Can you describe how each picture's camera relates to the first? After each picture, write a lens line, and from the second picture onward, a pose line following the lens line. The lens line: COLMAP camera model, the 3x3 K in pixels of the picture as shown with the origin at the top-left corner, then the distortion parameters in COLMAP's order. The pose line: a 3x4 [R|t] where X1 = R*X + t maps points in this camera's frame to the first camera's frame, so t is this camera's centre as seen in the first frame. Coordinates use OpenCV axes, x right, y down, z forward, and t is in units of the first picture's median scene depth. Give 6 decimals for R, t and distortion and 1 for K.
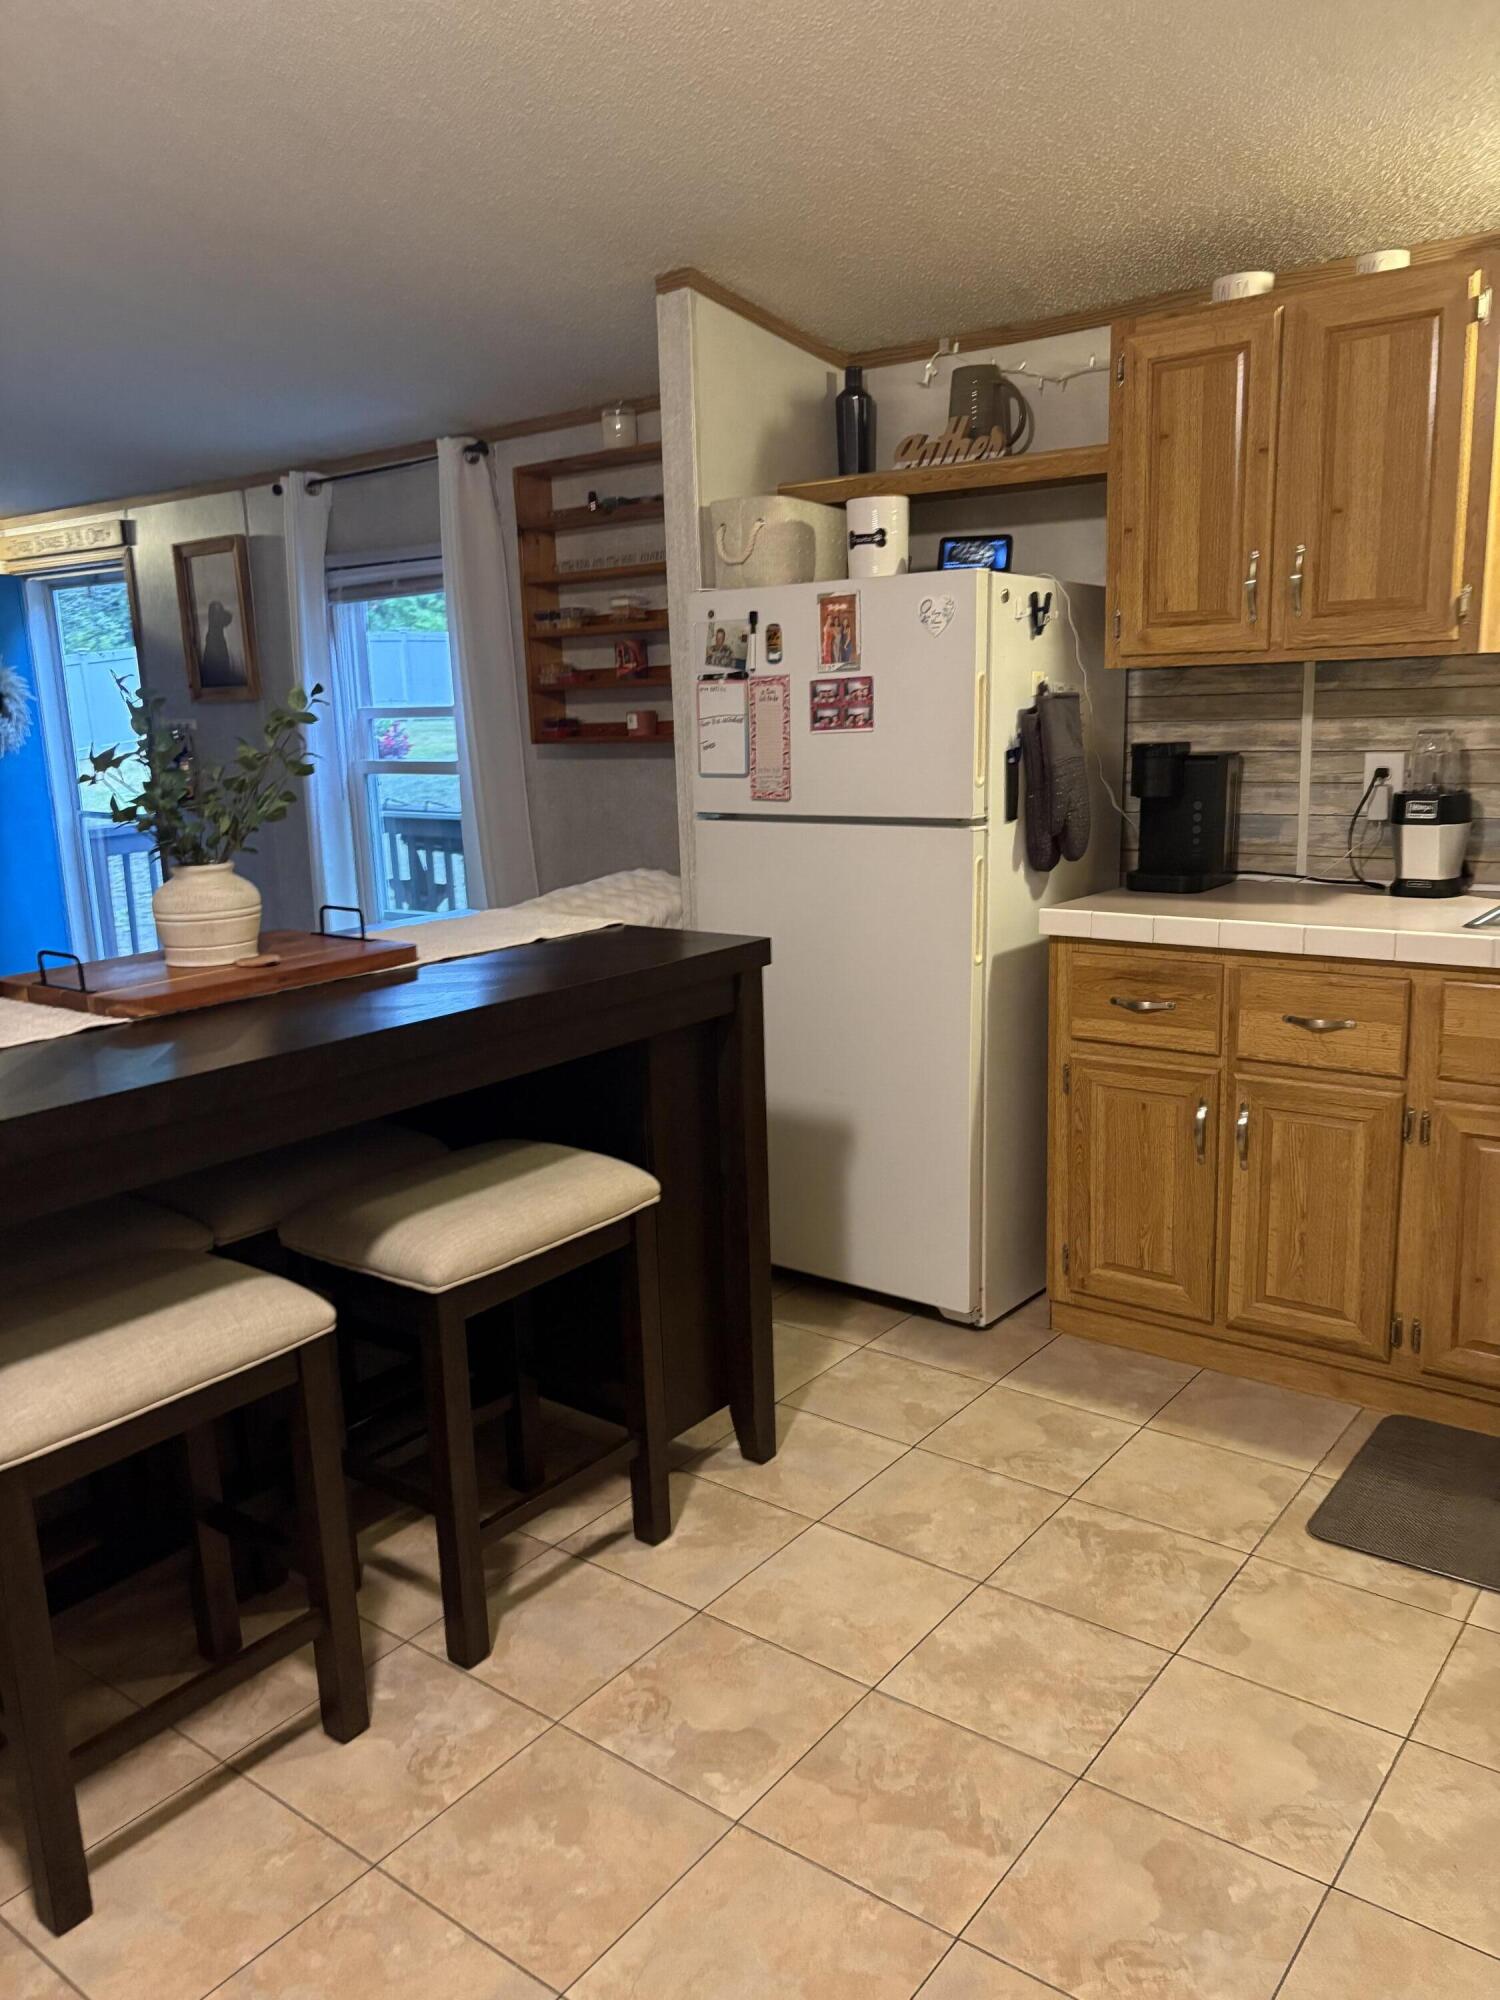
lens RADIAL K [[1508.1, 0, 735.4], [0, 1508.1, 999.3], [0, 0, 1]] dist [0.035636, -0.043808]
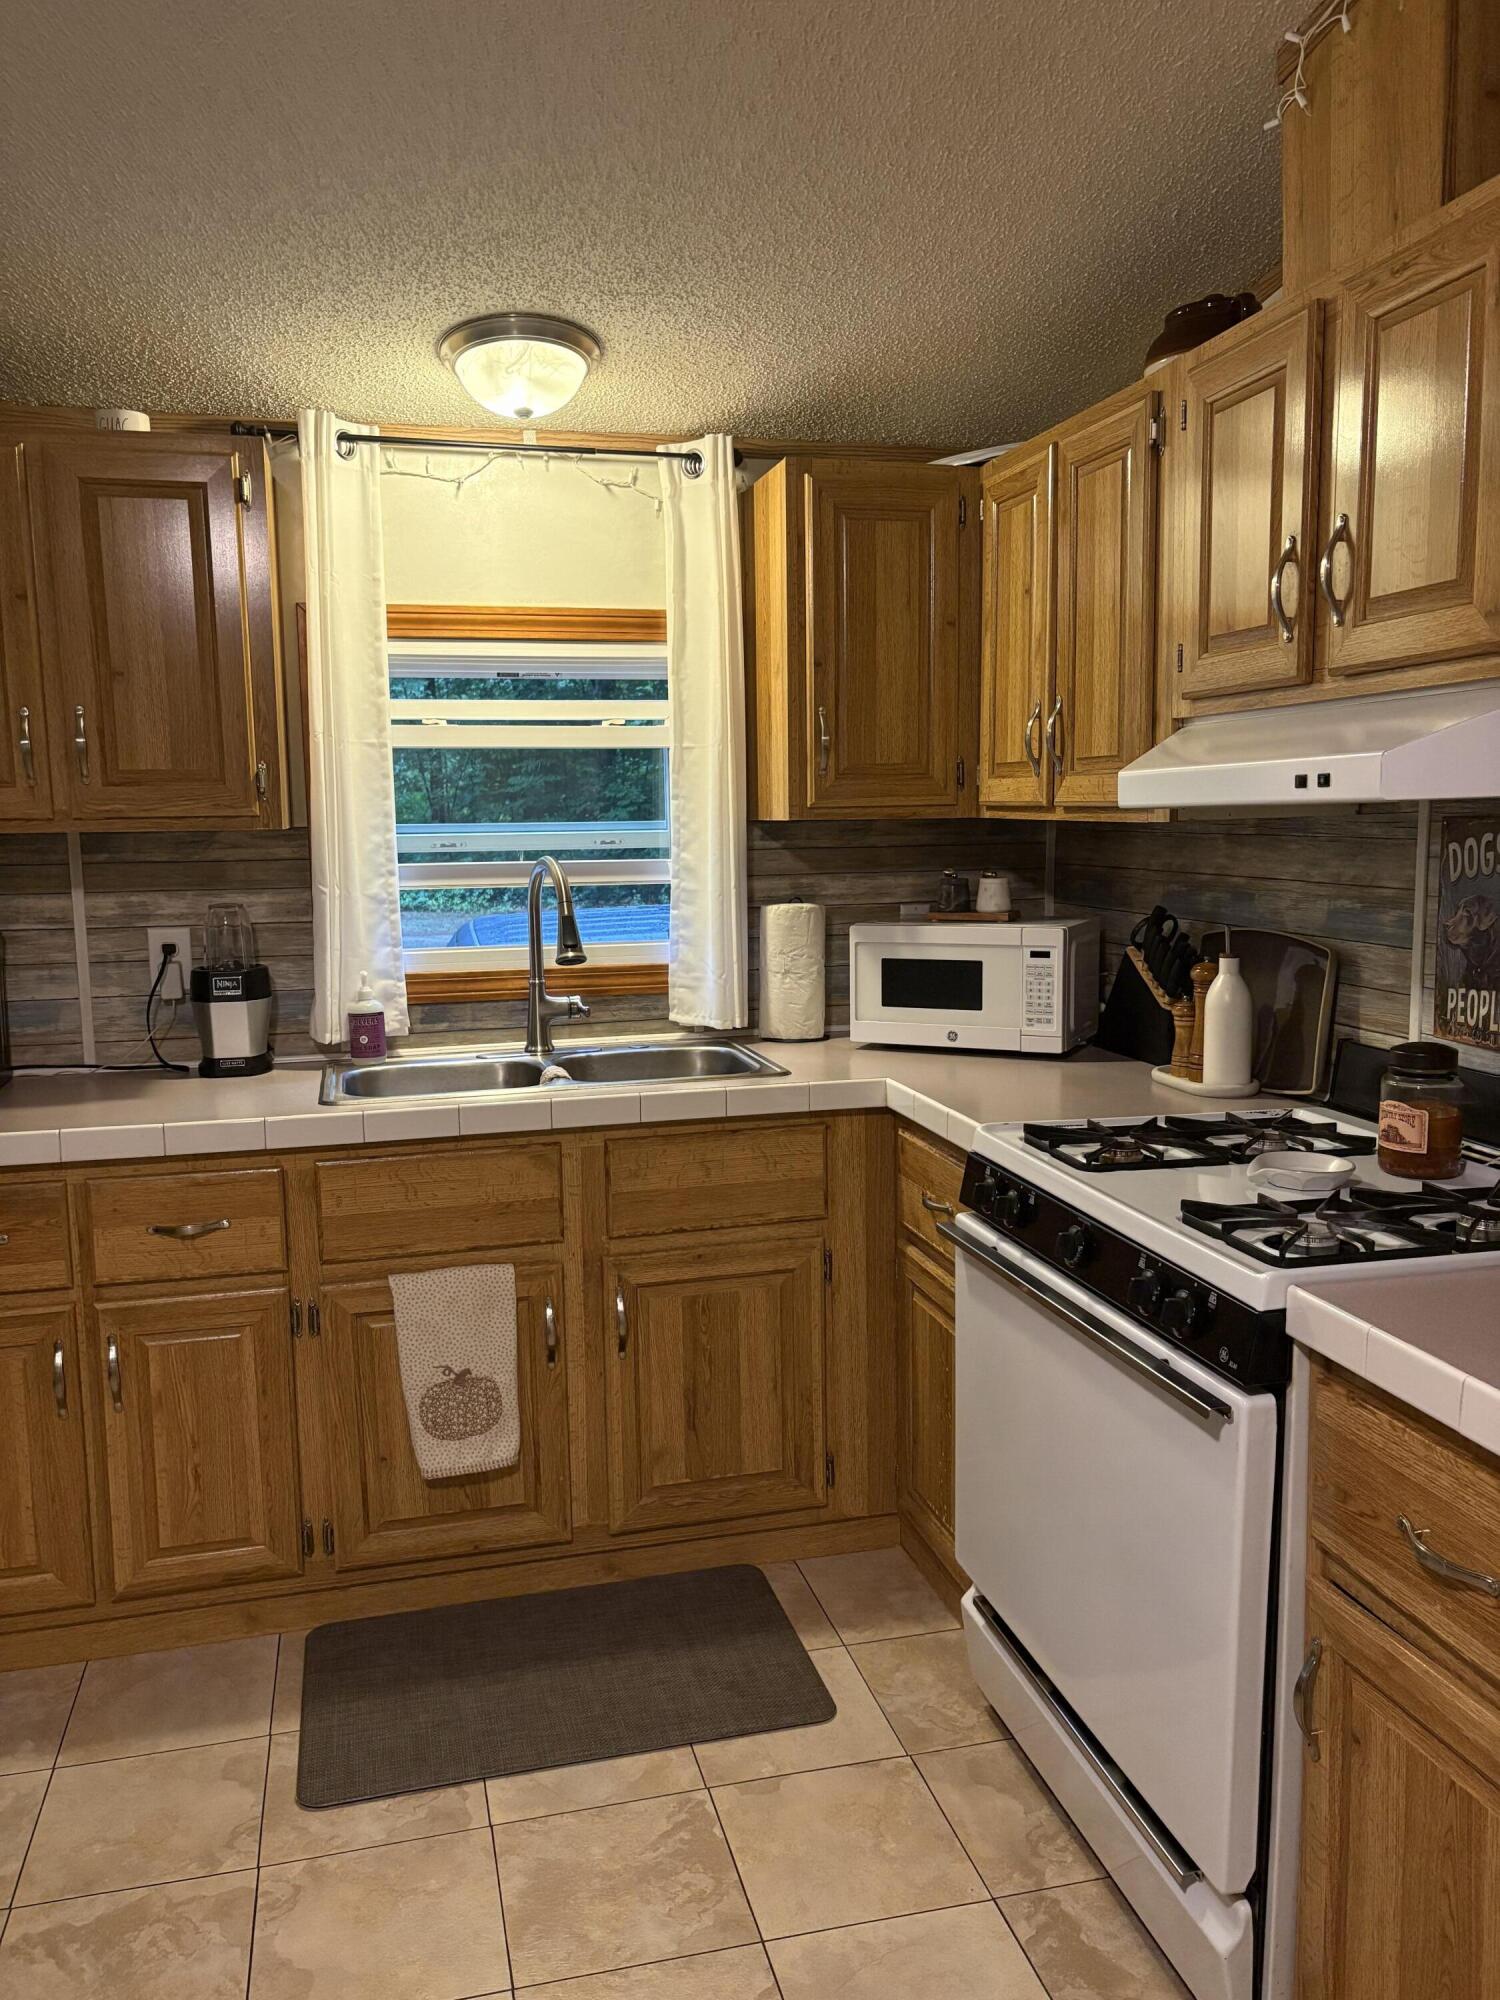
lens RADIAL K [[1508.1, 0, 760.9], [0, 1508.1, 1007.5], [0, 0, 1]] dist [0.035636, -0.043808]
pose [[0.619331, -0.072673, 0.781760, -0.096643], [0.147690, 0.988715, -0.025092, -0.040022], [-0.771114, 0.130999, 0.623075, 0.149970]]
